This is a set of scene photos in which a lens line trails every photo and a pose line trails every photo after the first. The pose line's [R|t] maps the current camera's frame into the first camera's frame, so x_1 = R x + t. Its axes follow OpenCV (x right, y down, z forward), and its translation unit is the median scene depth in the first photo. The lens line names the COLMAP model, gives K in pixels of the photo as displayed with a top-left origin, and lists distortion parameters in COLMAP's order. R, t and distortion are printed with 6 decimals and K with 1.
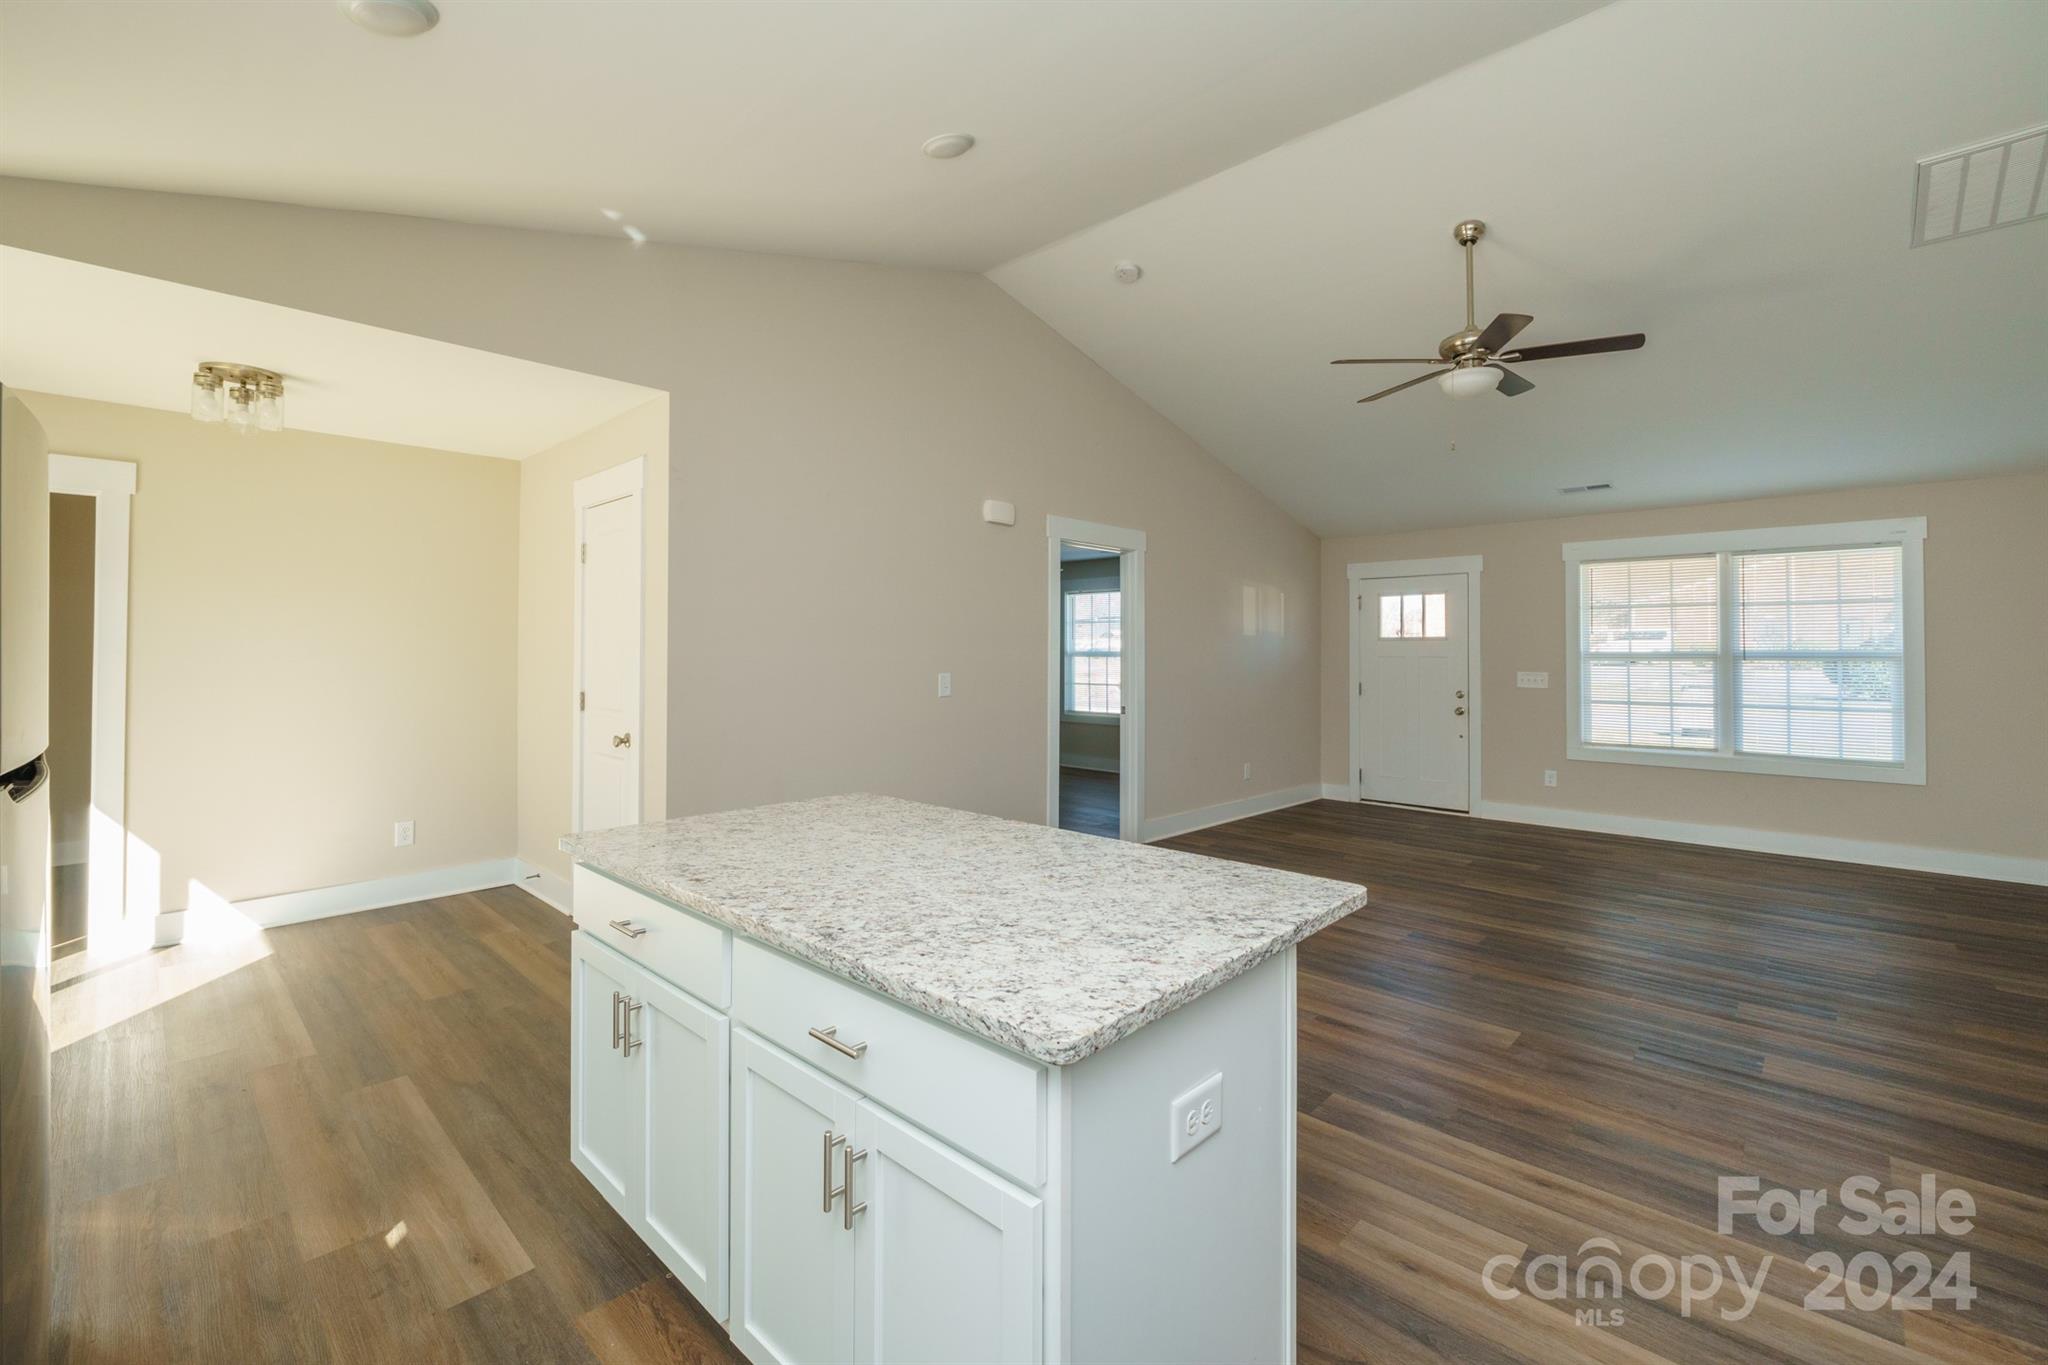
lens RADIAL K [[867.1, 0, 1013.1], [0, 867.1, 643.9], [0, 0, 1]] dist [-0.002304, -0.000072]
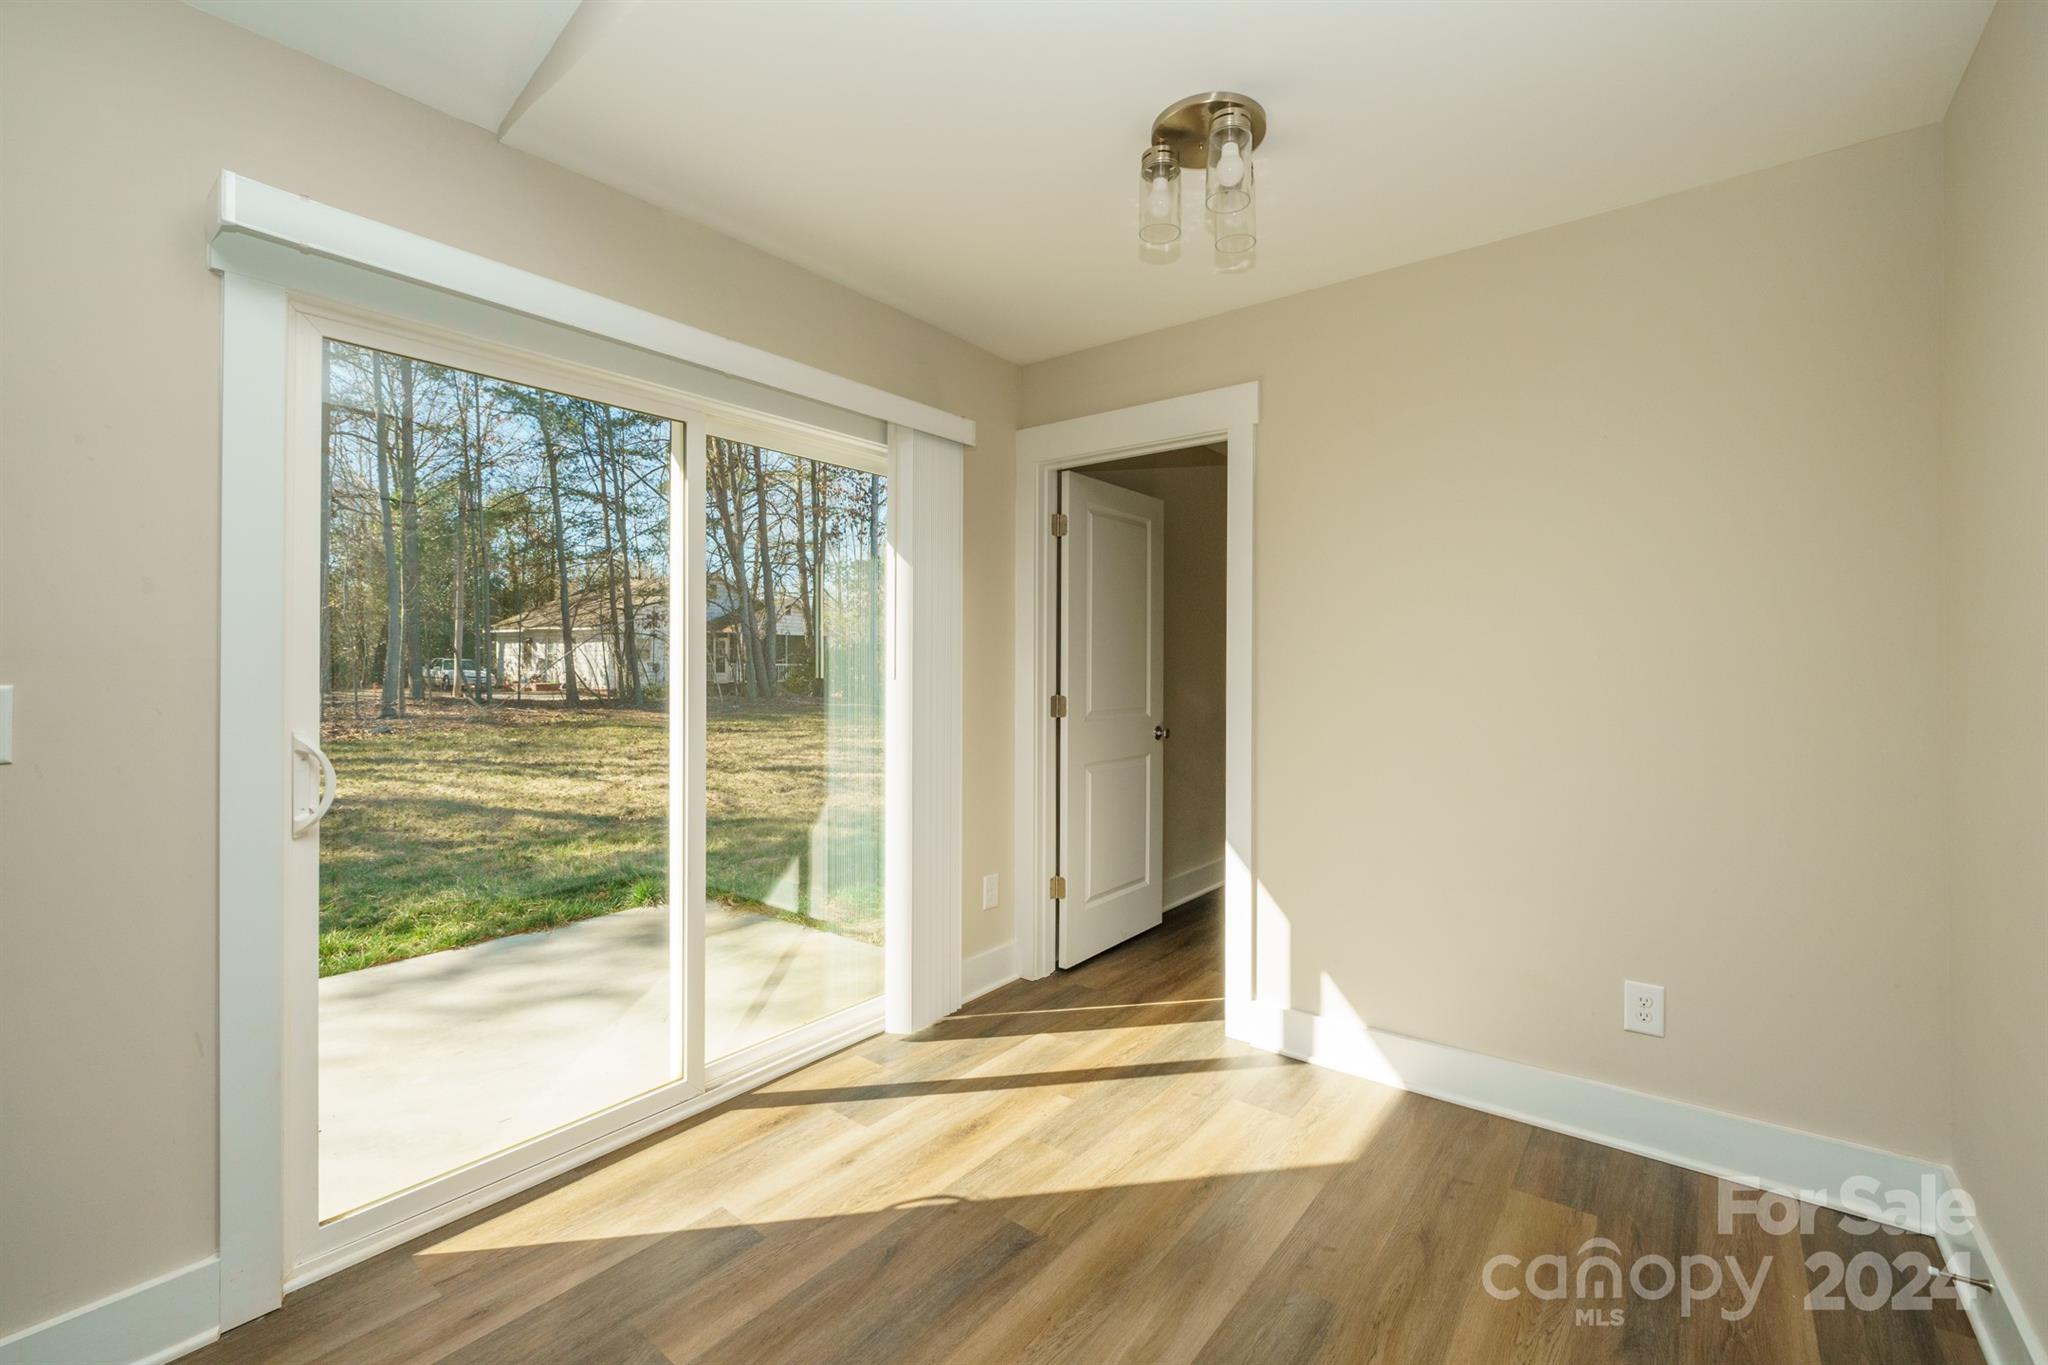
lens RADIAL K [[885.2, 0, 1008.6], [0, 885.2, 664.3], [0, 0, 1]] dist [-0.008793, -0.000090]
pose [[0.097899, -0.005517, -0.995181, -0.186580], [0.007226, 0.999962, -0.004833, 0.021633], [0.995170, -0.006718, 0.097936, 0.445822]]
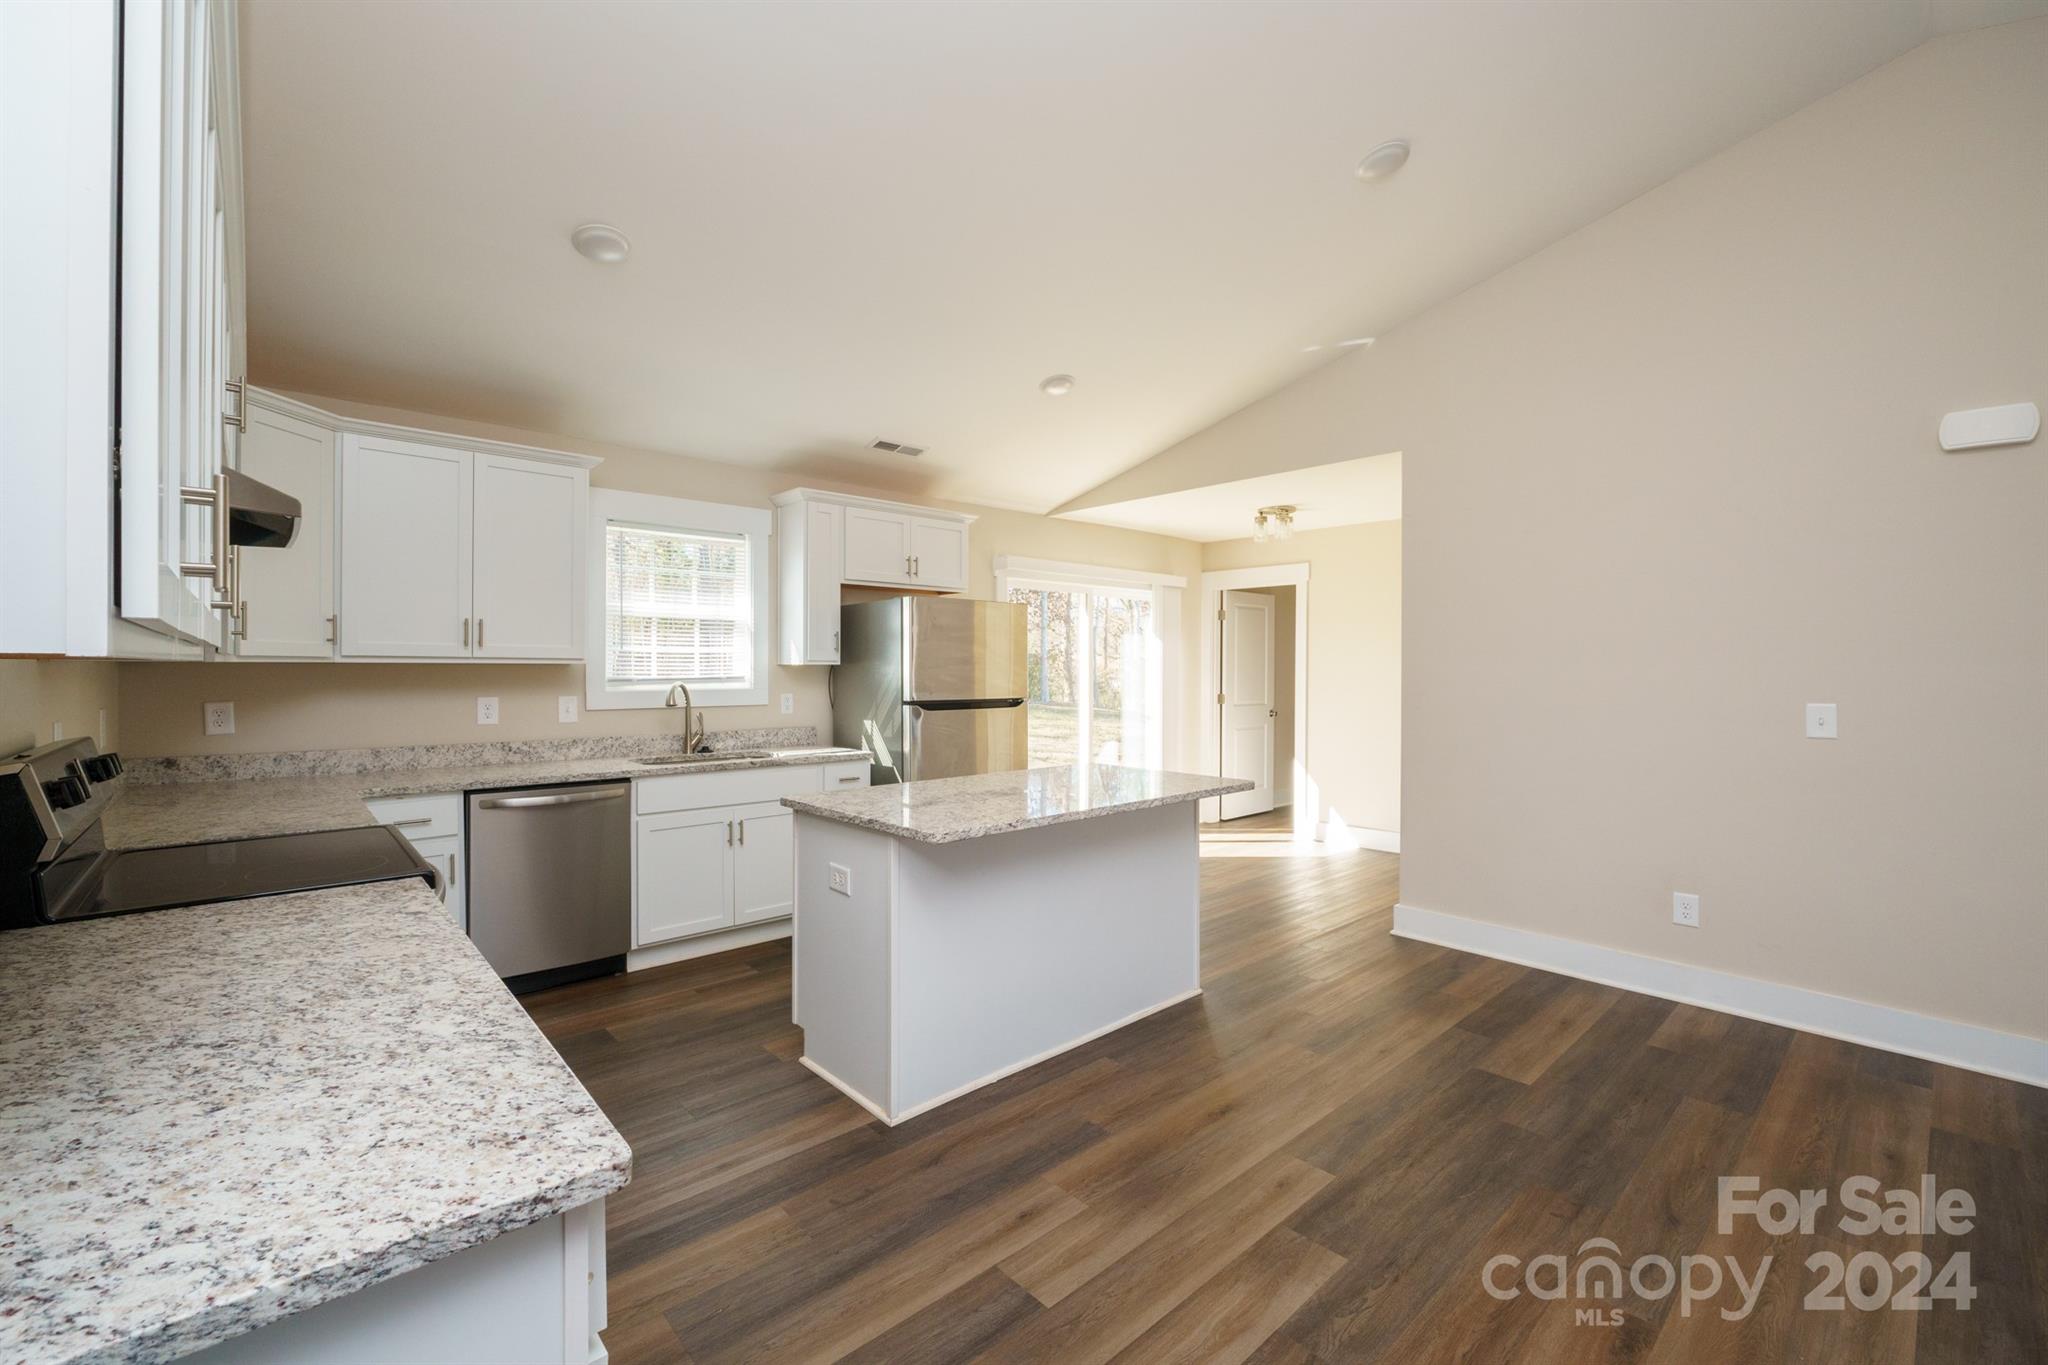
lens RADIAL K [[856.2, 0, 1018.7], [0, 856.2, 672.7], [0, 0, 1]] dist [-0.003087, -0.000385]
pose [[-0.070705, 0.003407, -0.997491, 0.482879], [0.005628, 0.999980, 0.003017, 0.003643], [0.997481, -0.005400, -0.070723, 0.332359]]
